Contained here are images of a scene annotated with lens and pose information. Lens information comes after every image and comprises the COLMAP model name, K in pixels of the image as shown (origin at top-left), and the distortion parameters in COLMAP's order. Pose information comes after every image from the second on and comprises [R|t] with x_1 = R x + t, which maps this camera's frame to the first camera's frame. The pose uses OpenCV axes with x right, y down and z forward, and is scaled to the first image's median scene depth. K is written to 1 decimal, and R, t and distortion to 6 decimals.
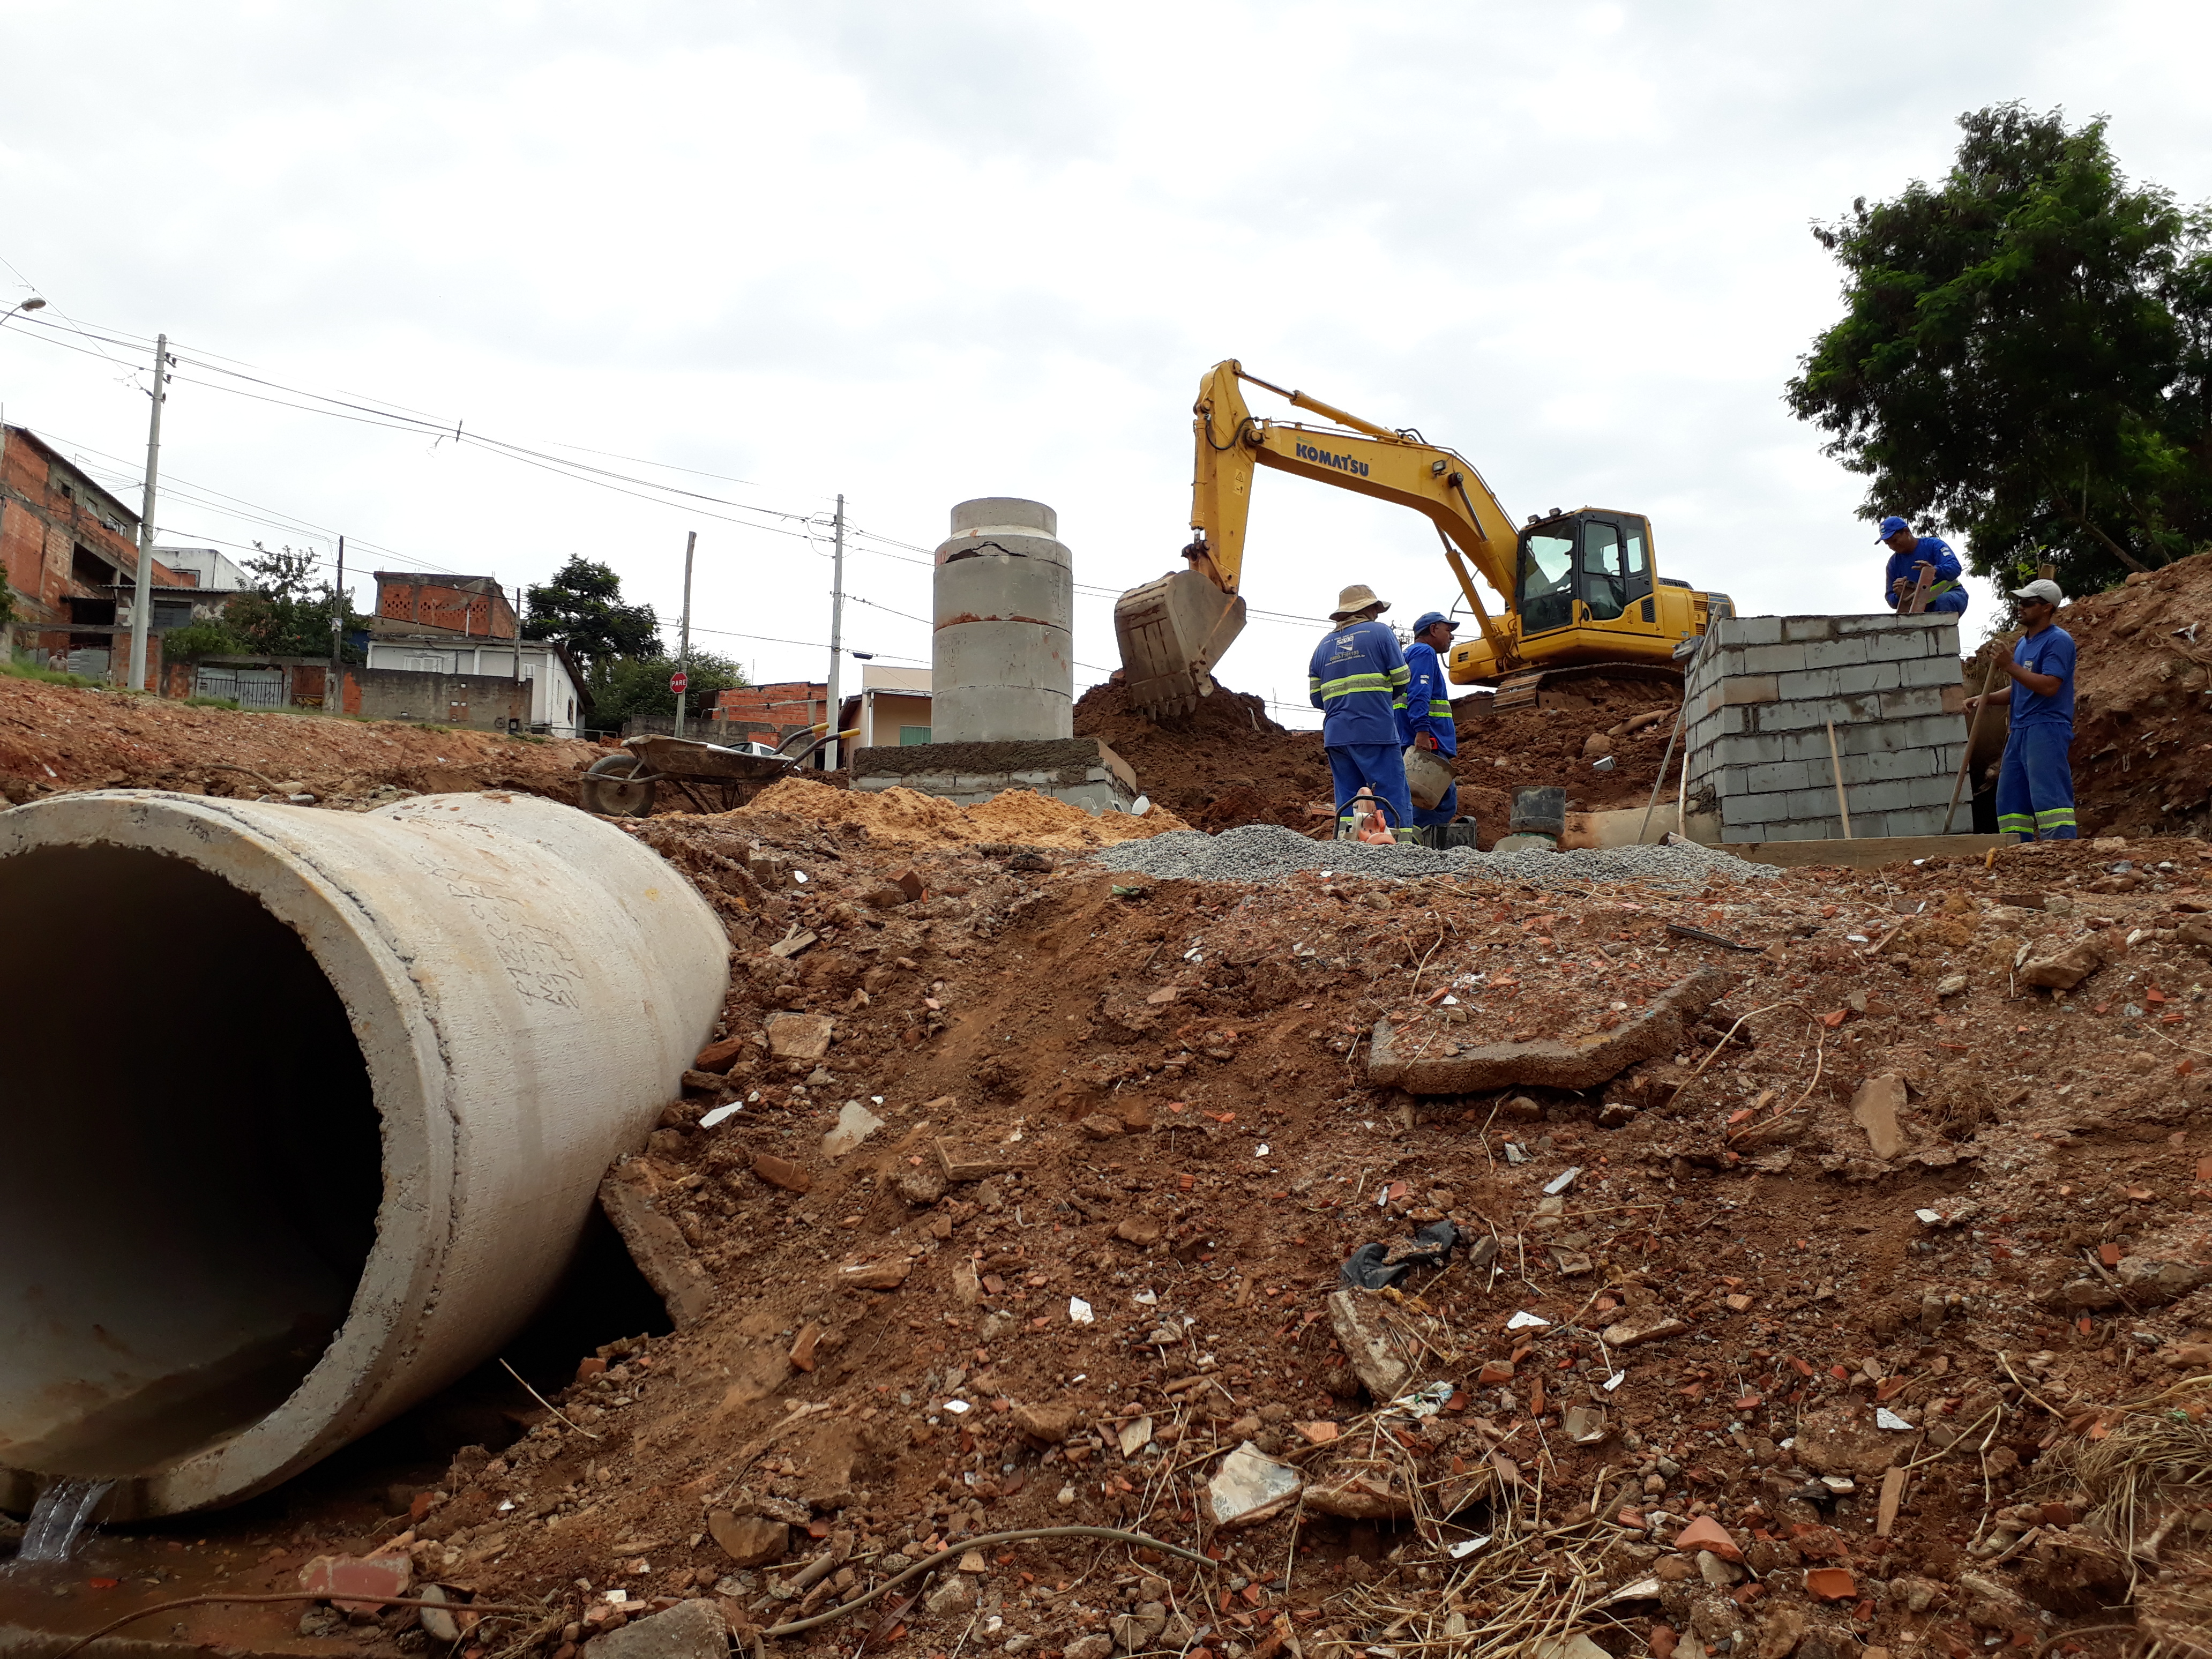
lens RADIAL K [[1759.6, 0, 993.4], [0, 1759.6, 923.9], [0, 0, 1]] dist [0.001207, -0.034067]
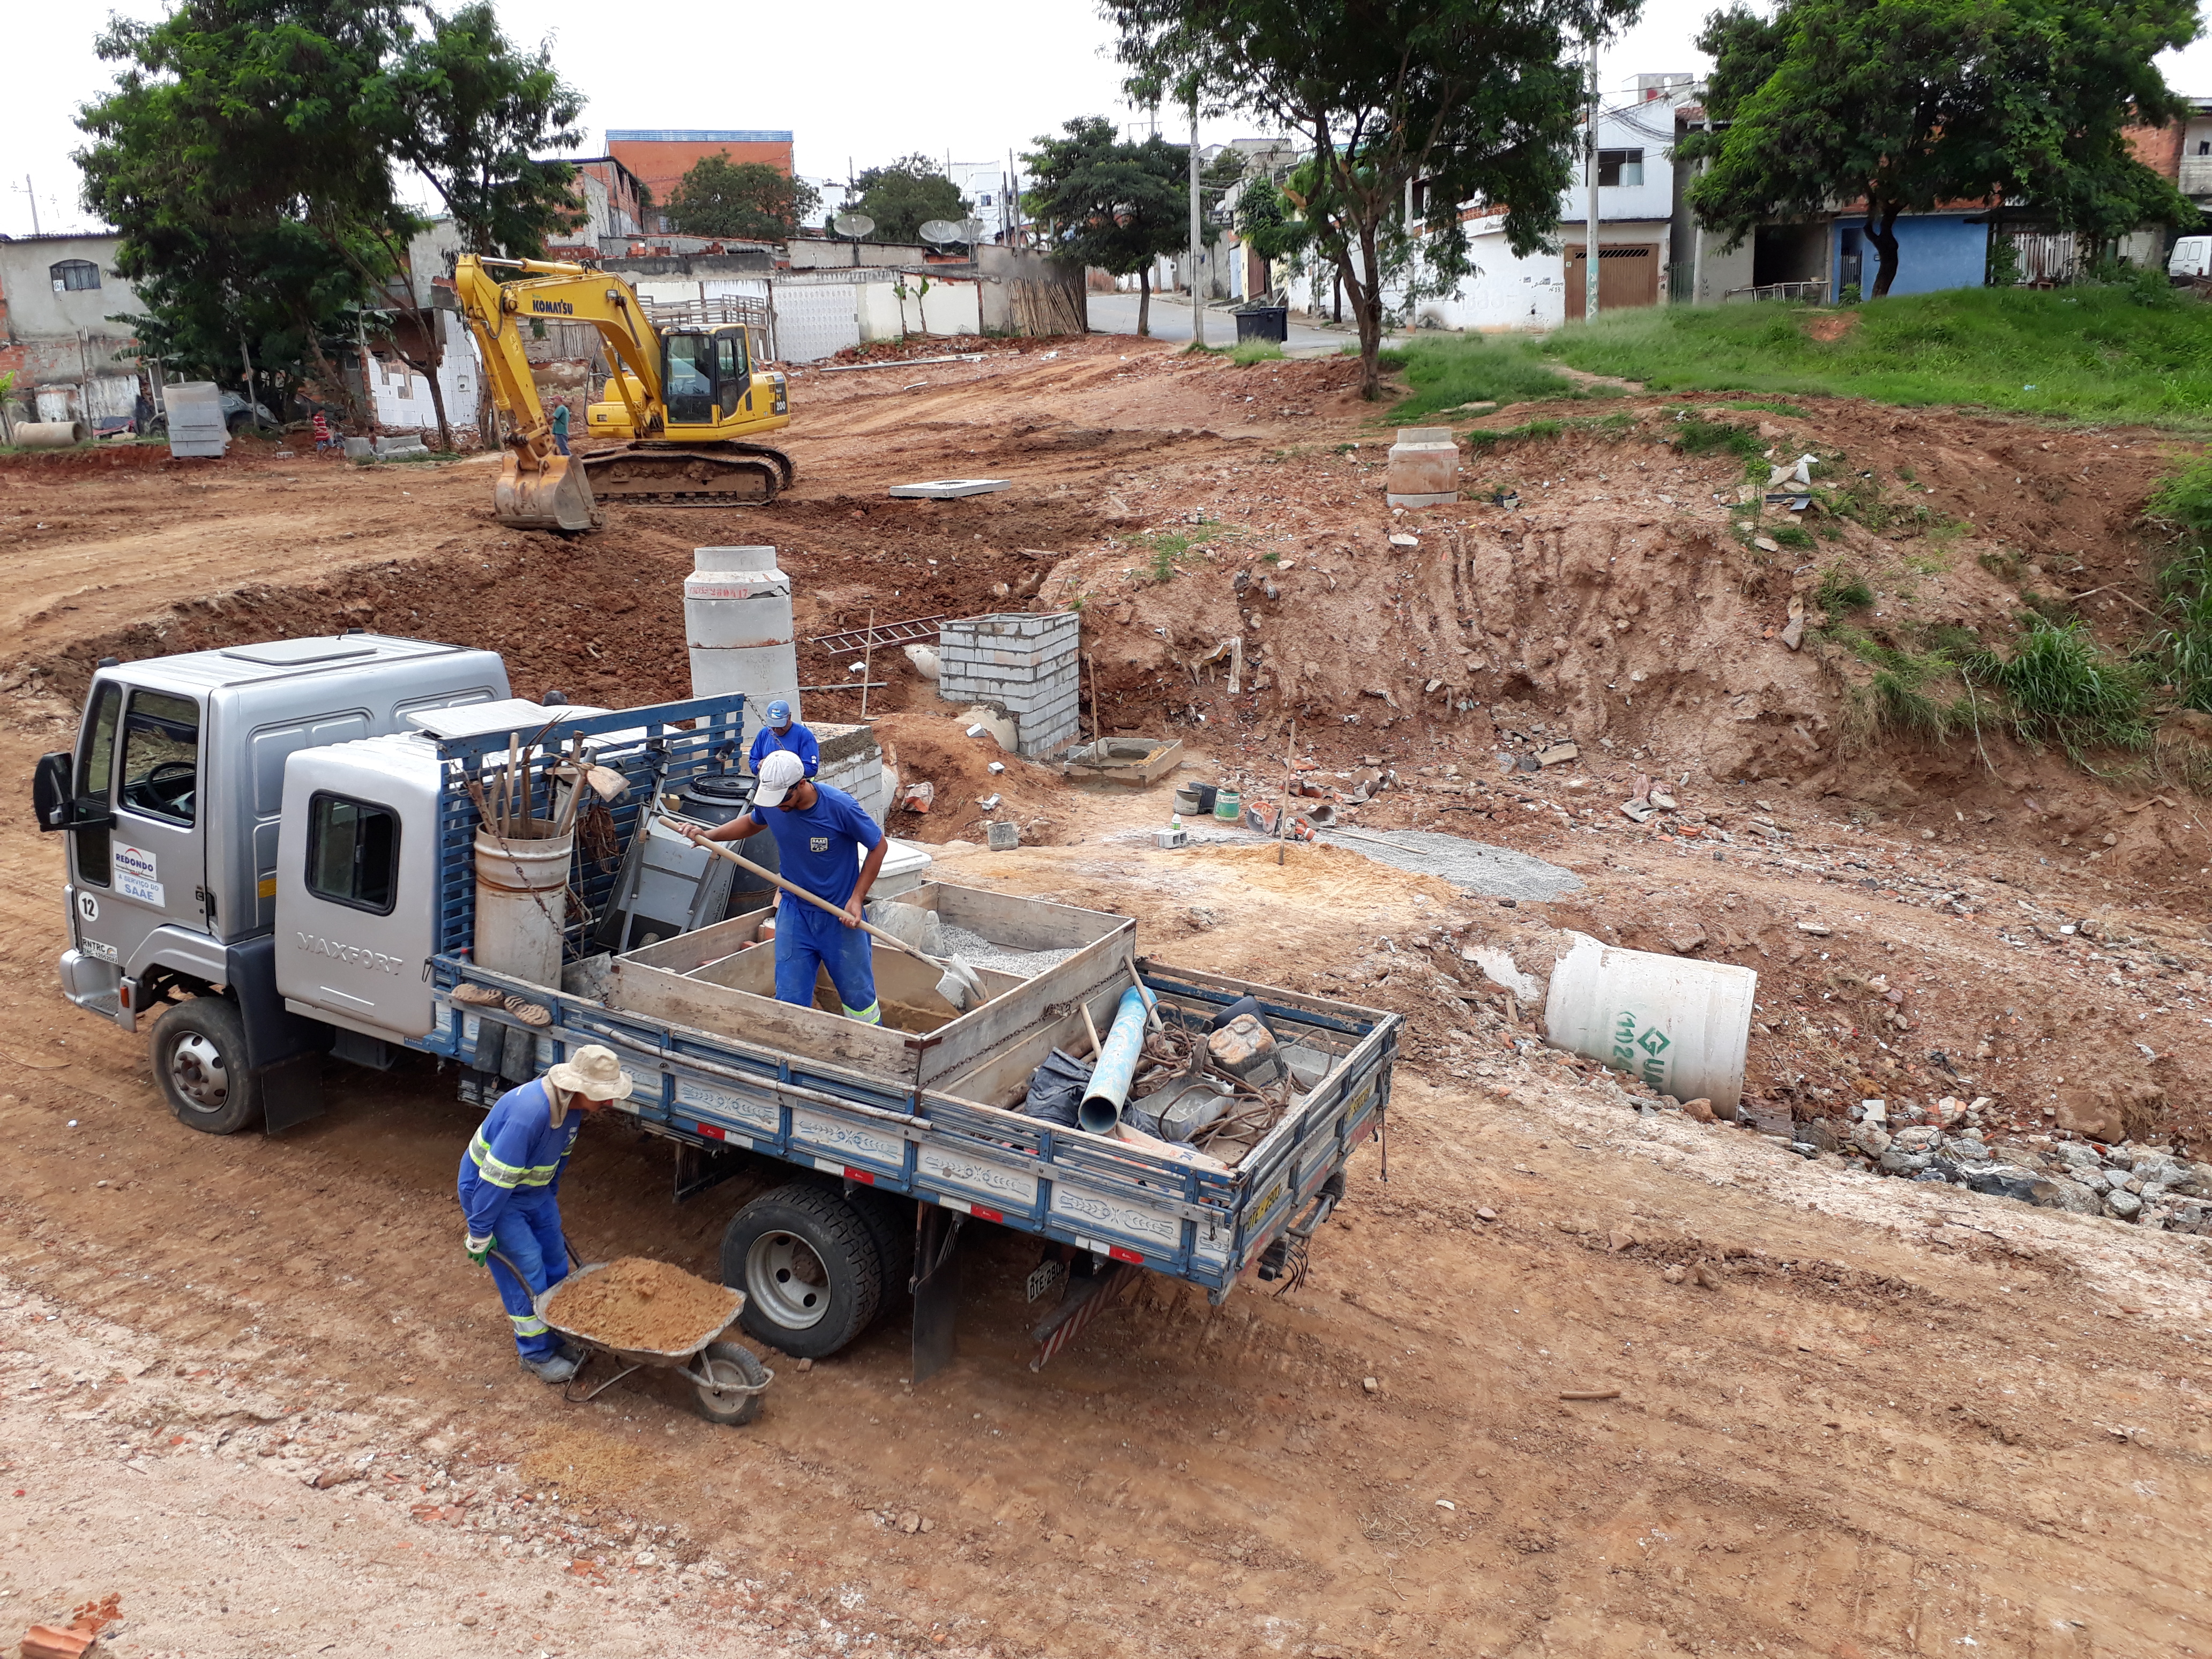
lens RADIAL K [[1770.6, 0, 1071.5], [0, 1770.6, 928.1], [0, 0, 1]] dist [0.116079, -0.151391]
pose [[0.247850, -0.271411, 0.930003, -1.503932], [-0.036314, 0.956678, 0.288873, -0.421766], [-0.968118, -0.105369, 0.227257, 0.472188]]
